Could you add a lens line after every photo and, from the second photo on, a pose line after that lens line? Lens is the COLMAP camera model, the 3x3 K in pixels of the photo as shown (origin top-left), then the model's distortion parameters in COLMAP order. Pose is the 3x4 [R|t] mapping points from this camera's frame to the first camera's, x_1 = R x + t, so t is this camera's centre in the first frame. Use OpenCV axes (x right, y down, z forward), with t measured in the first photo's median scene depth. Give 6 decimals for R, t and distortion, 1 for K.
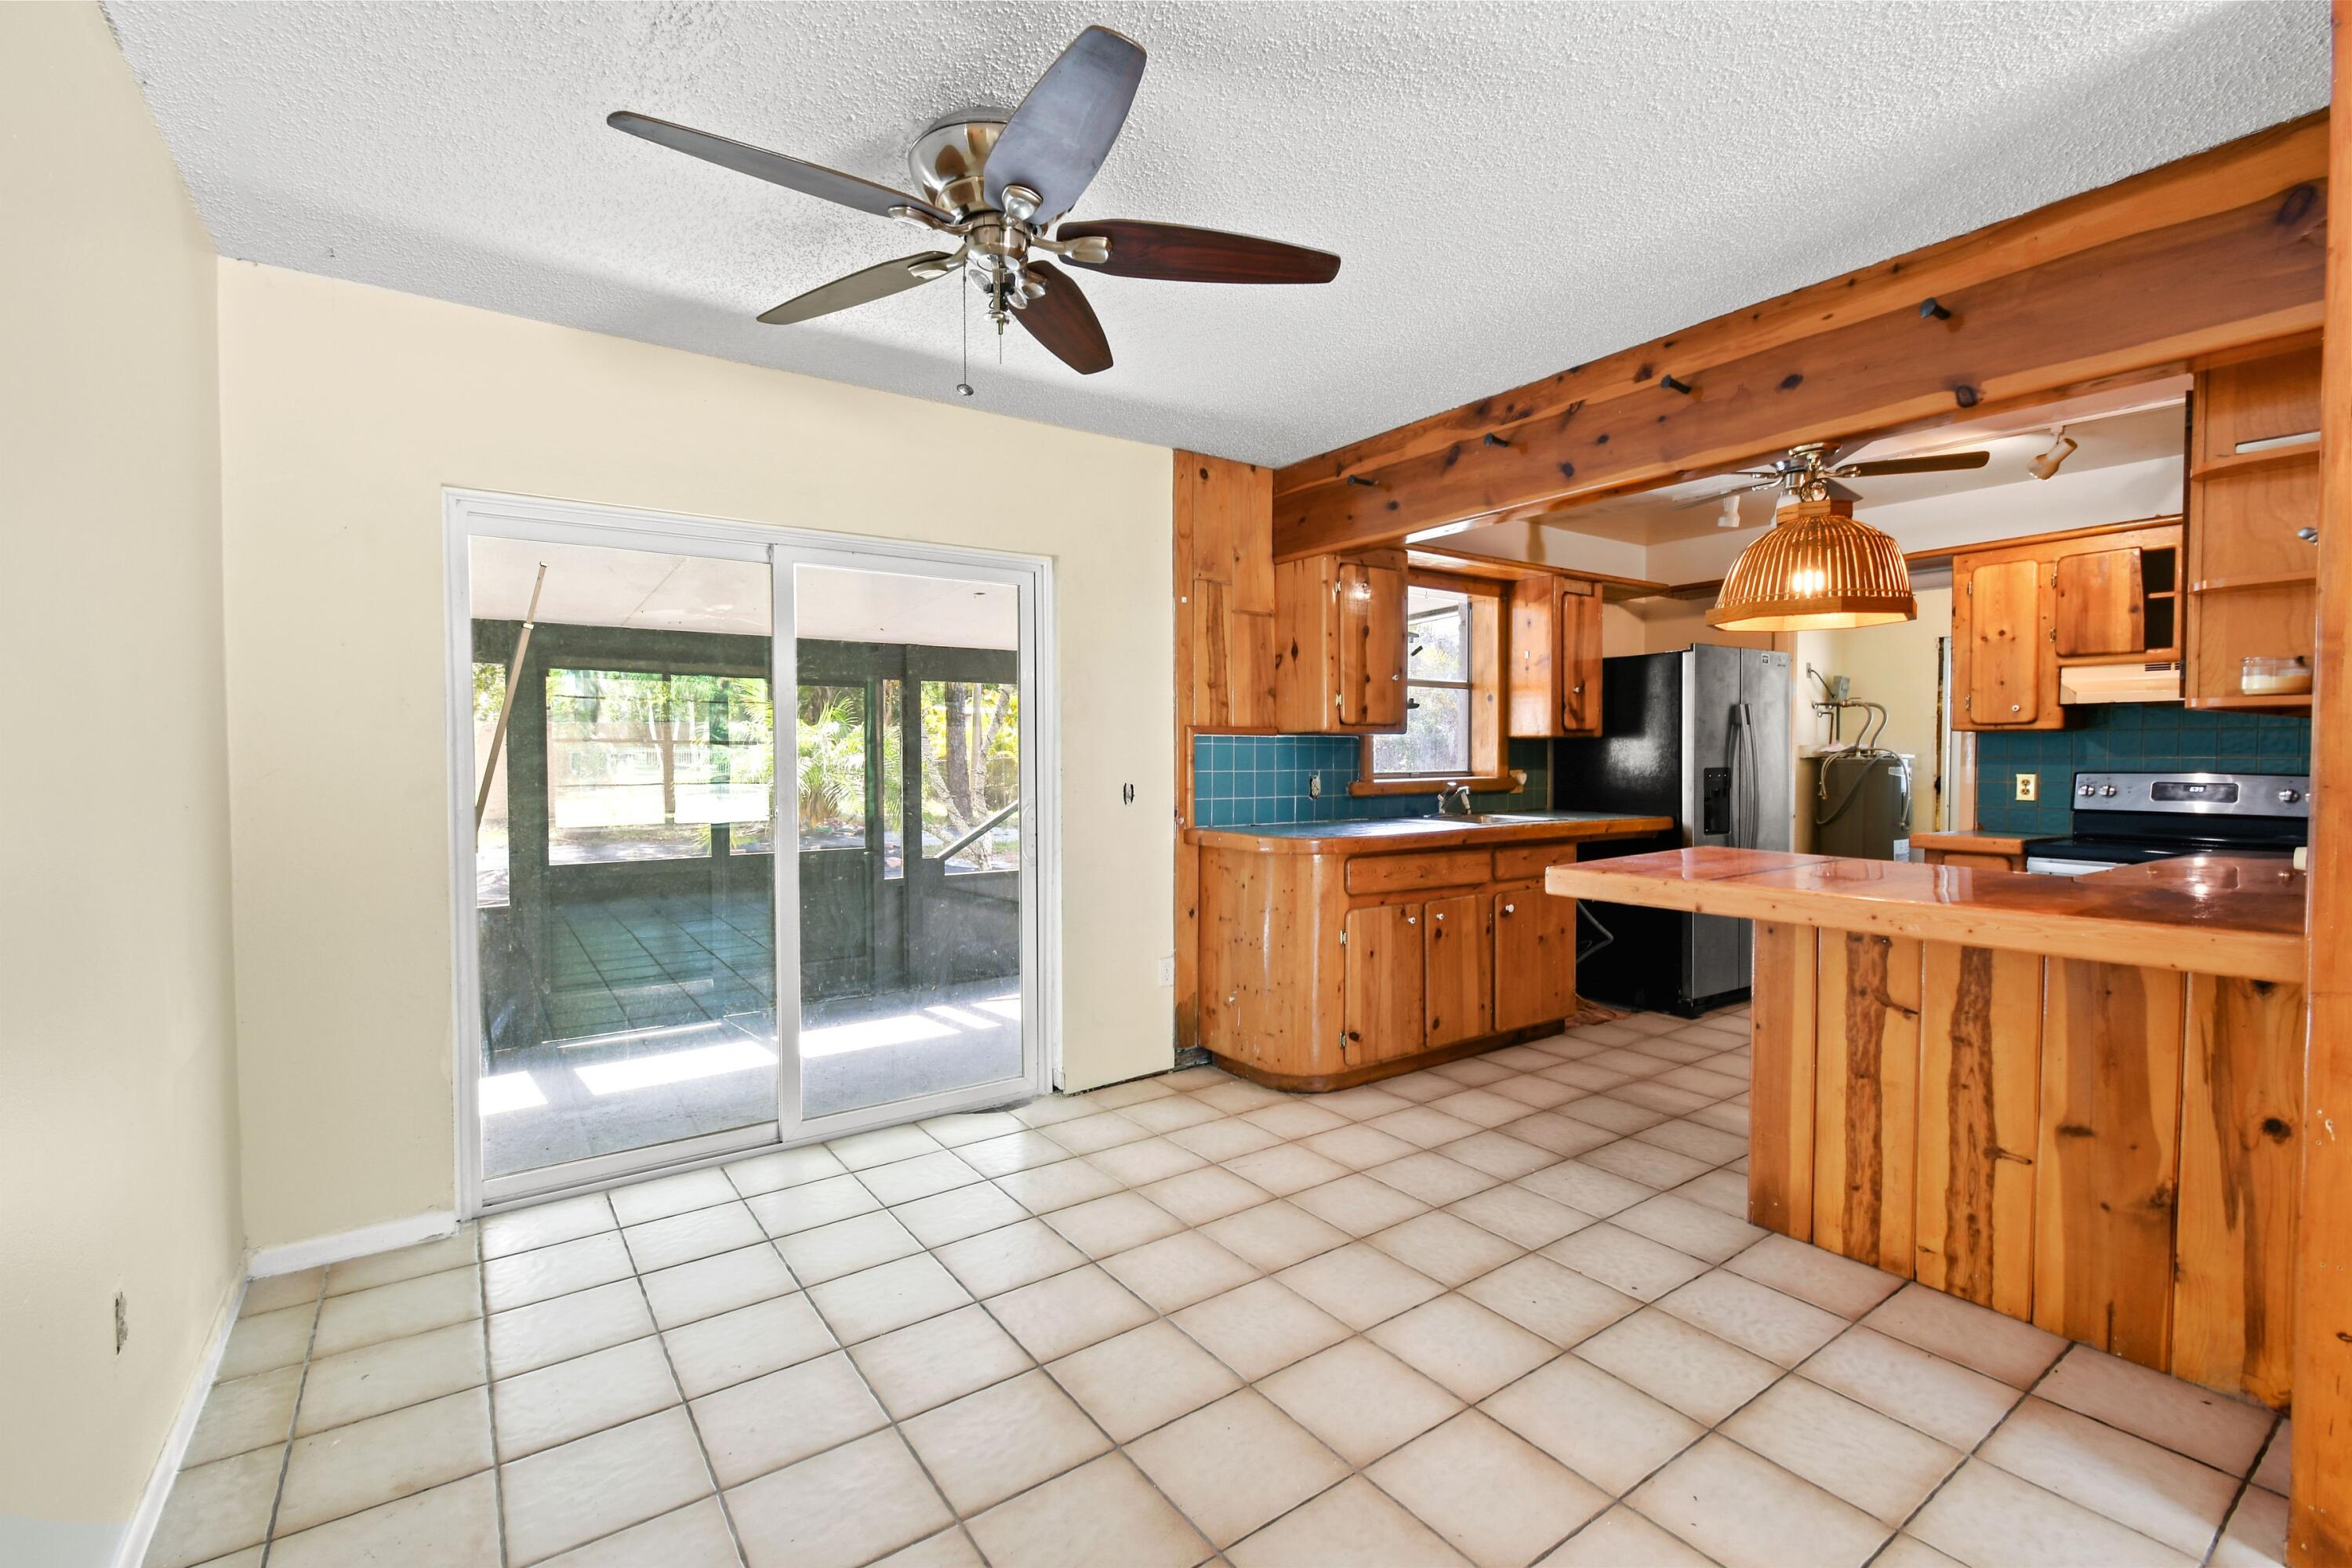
lens RADIAL K [[1045.5, 0, 1181.9], [0, 1045.5, 792.1], [0, 0, 1]] dist [0.005734, -0.001063]
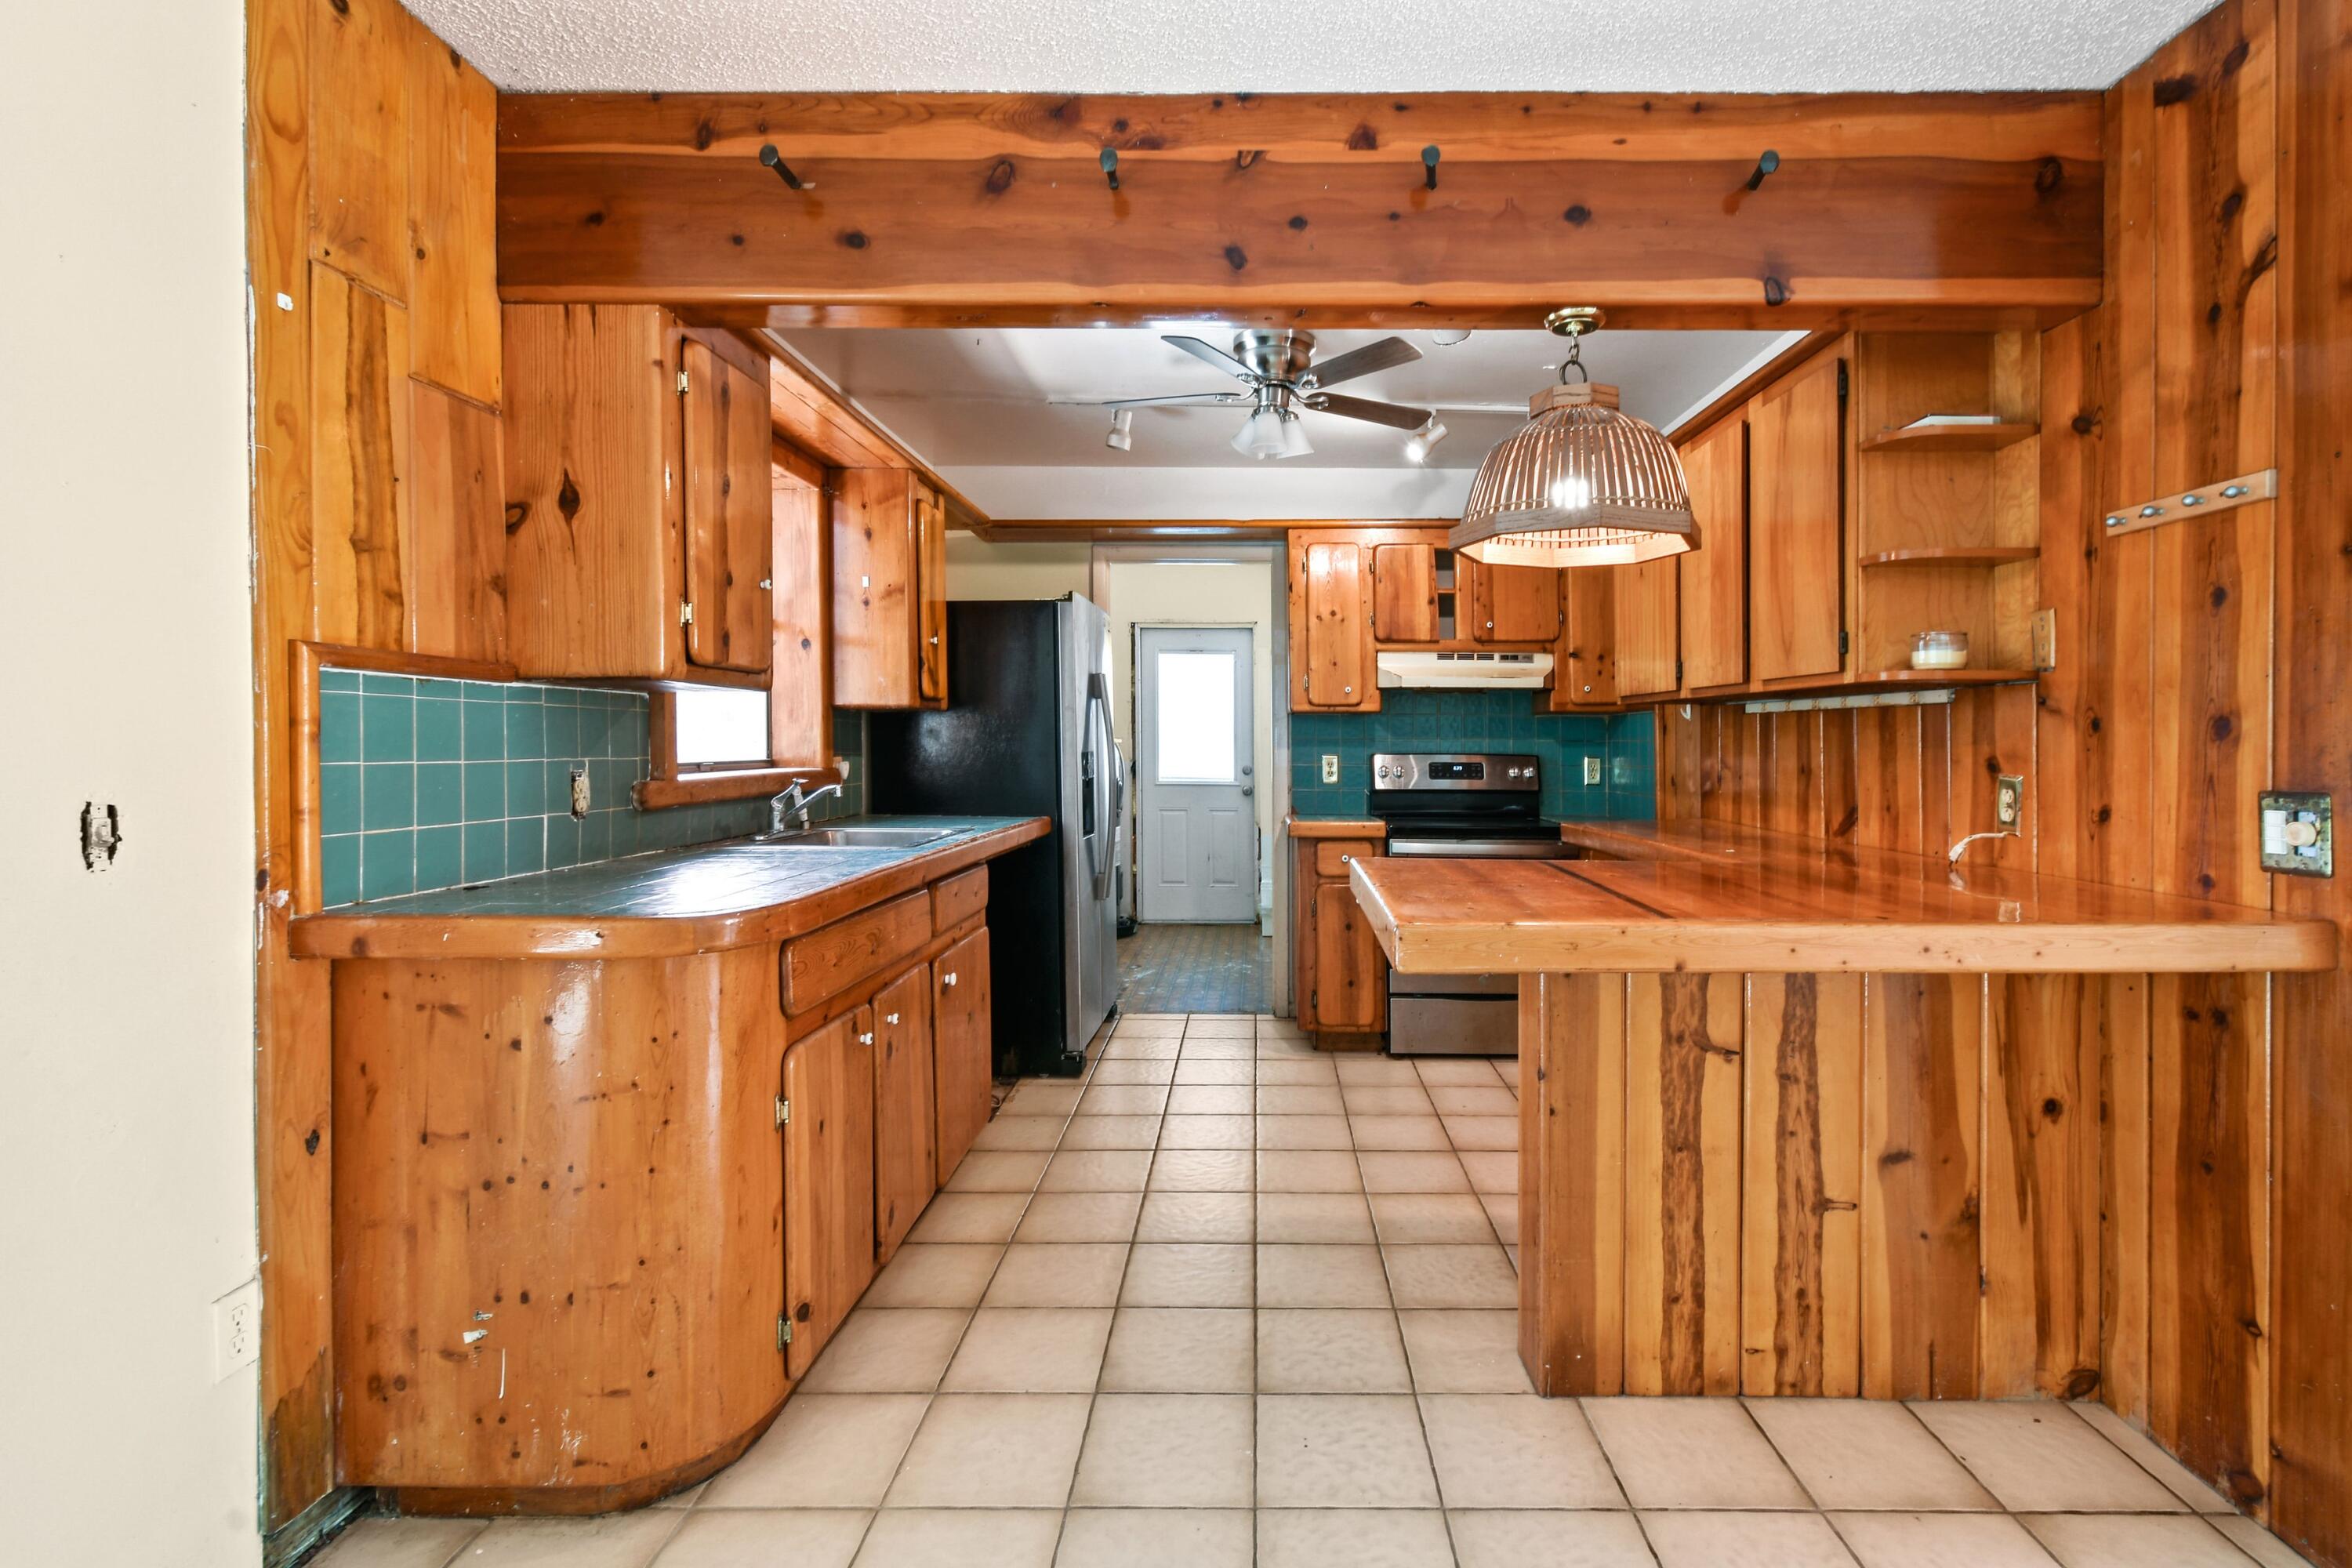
lens RADIAL K [[1045.5, 0, 1114.8], [0, 1045.5, 754.7], [0, 0, 1]] dist [0.005734, -0.001063]
pose [[0.583754, -0.004904, 0.811915, -0.134328], [0.027491, 0.999528, -0.013729, -0.010354], [-0.811465, 0.030335, 0.583614, 0.572430]]
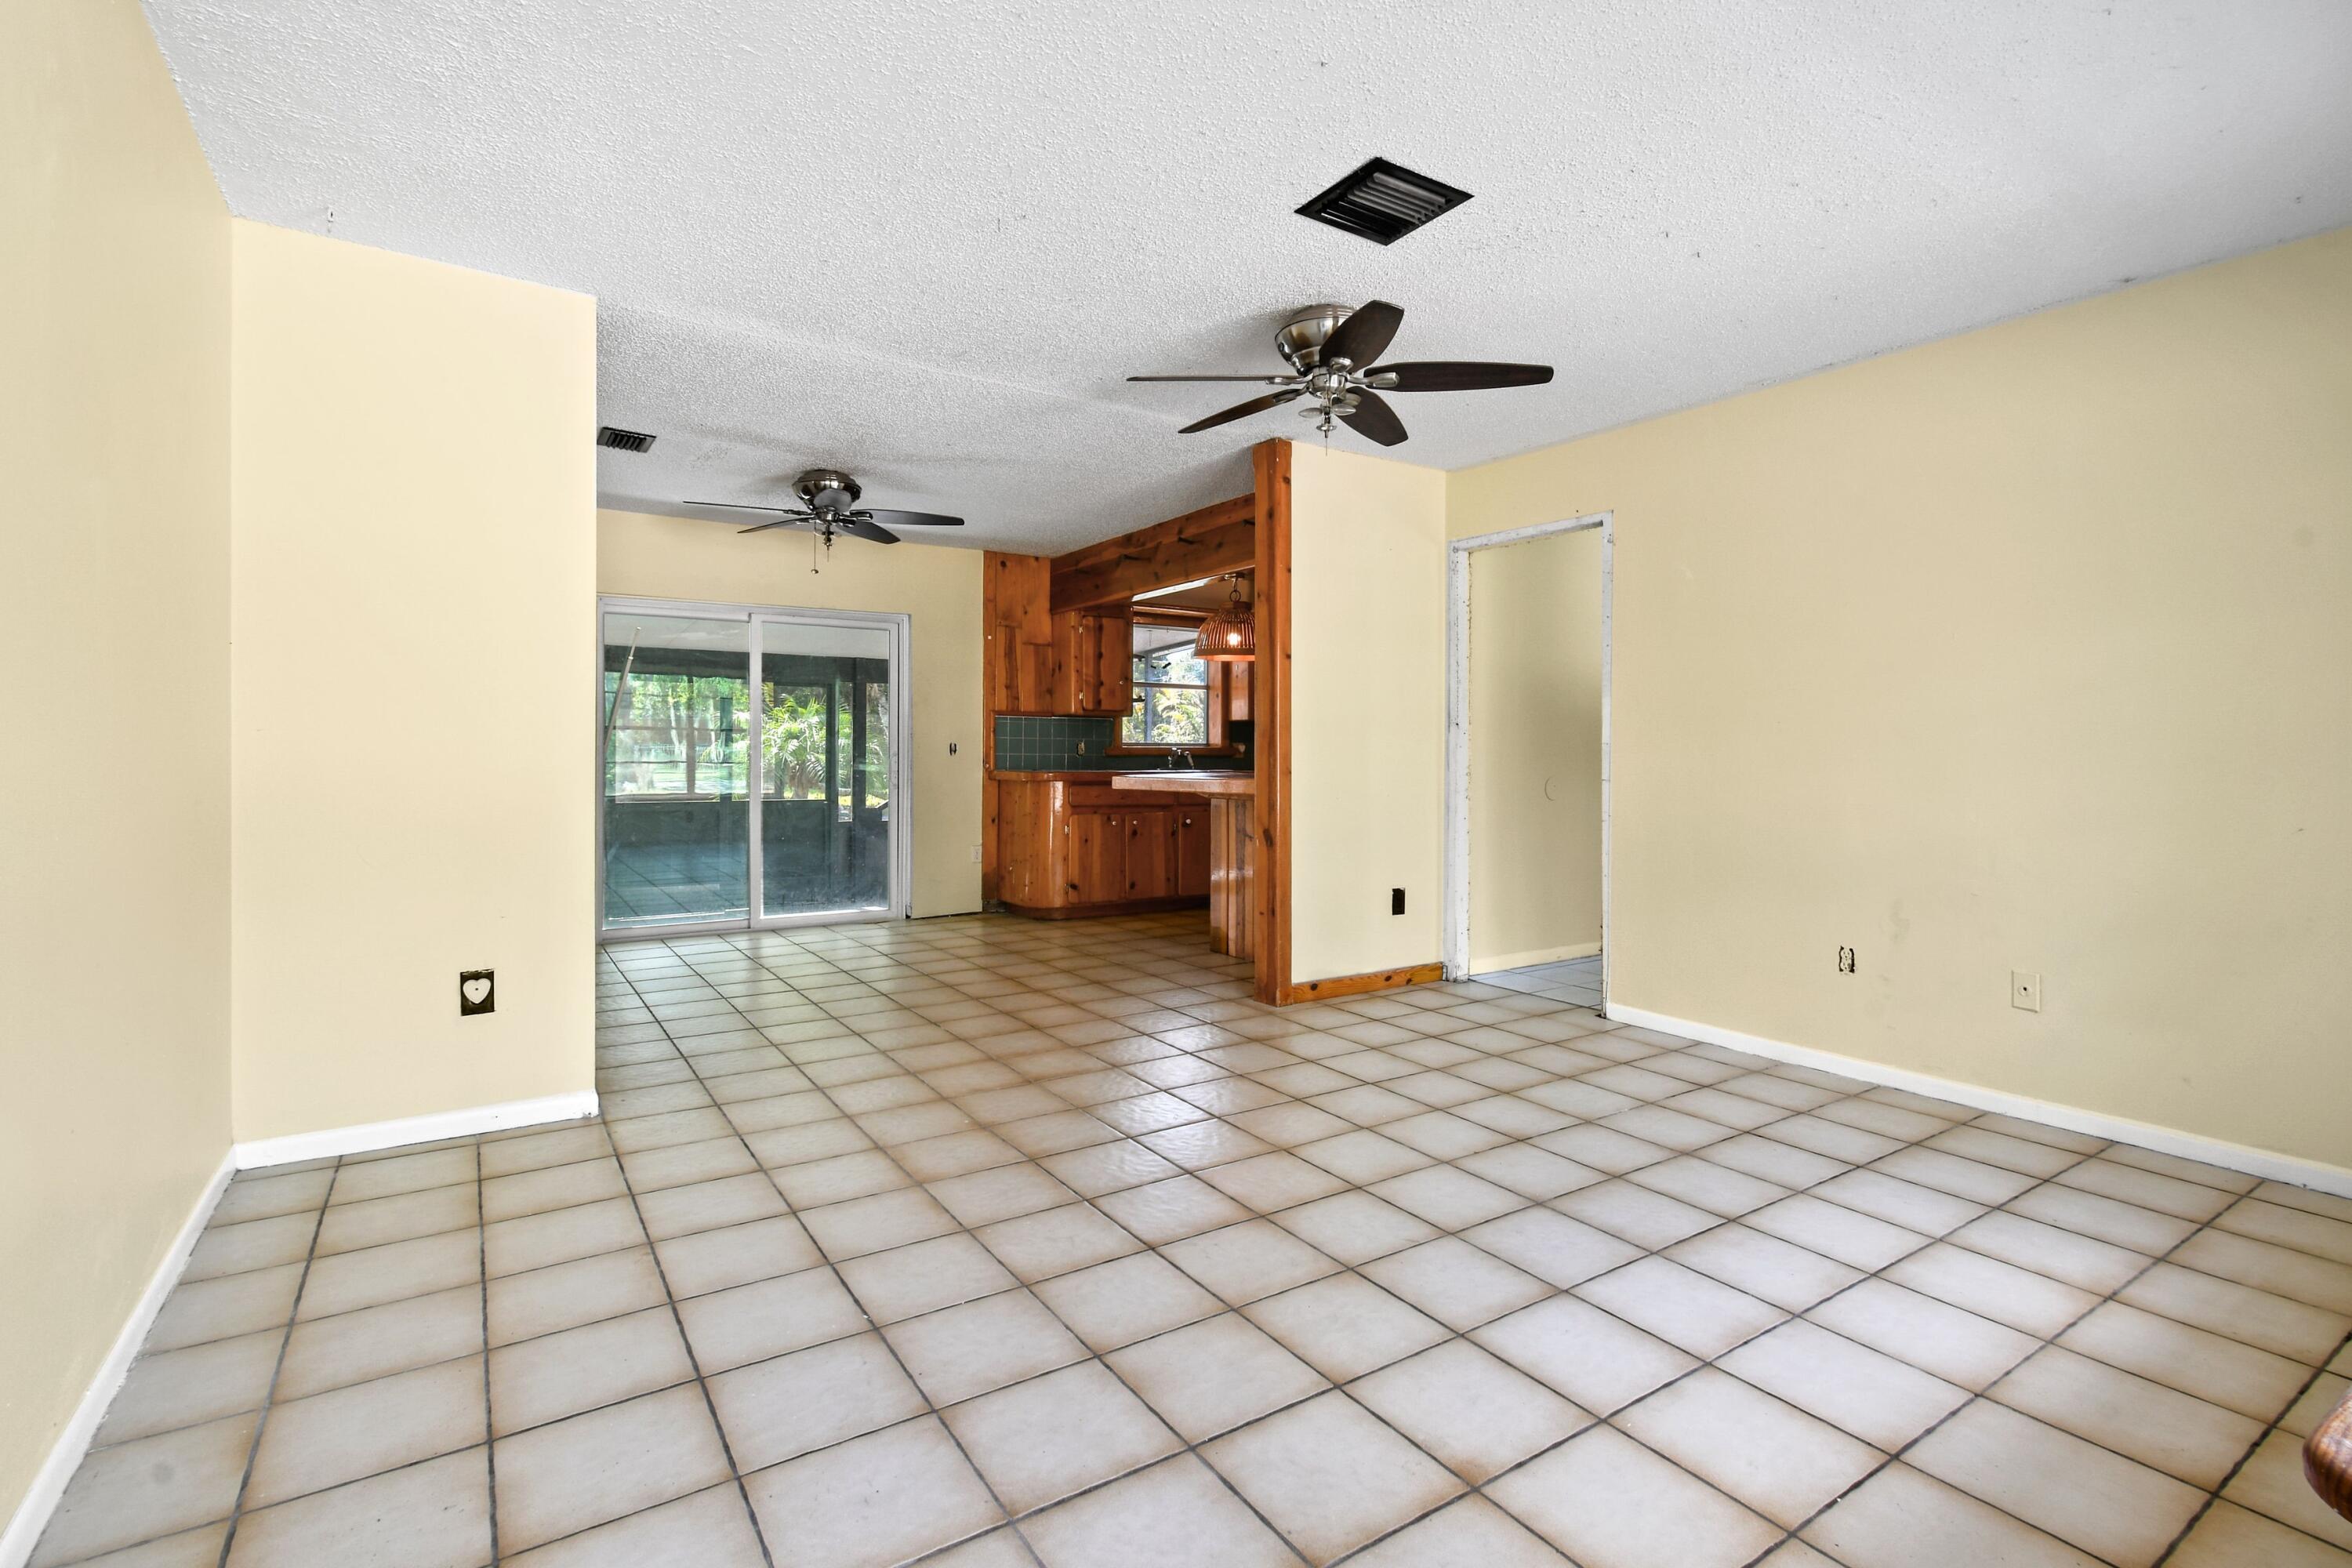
lens RADIAL K [[1045.5, 0, 1173.6], [0, 1045.5, 781.9], [0, 0, 1]] dist [0.005734, -0.001063]
pose [[0.999697, 0.005913, -0.023897, 0.358487], [-0.006127, 0.999941, -0.008920, 0.069090], [0.023843, 0.009064, 0.999675, -0.730244]]
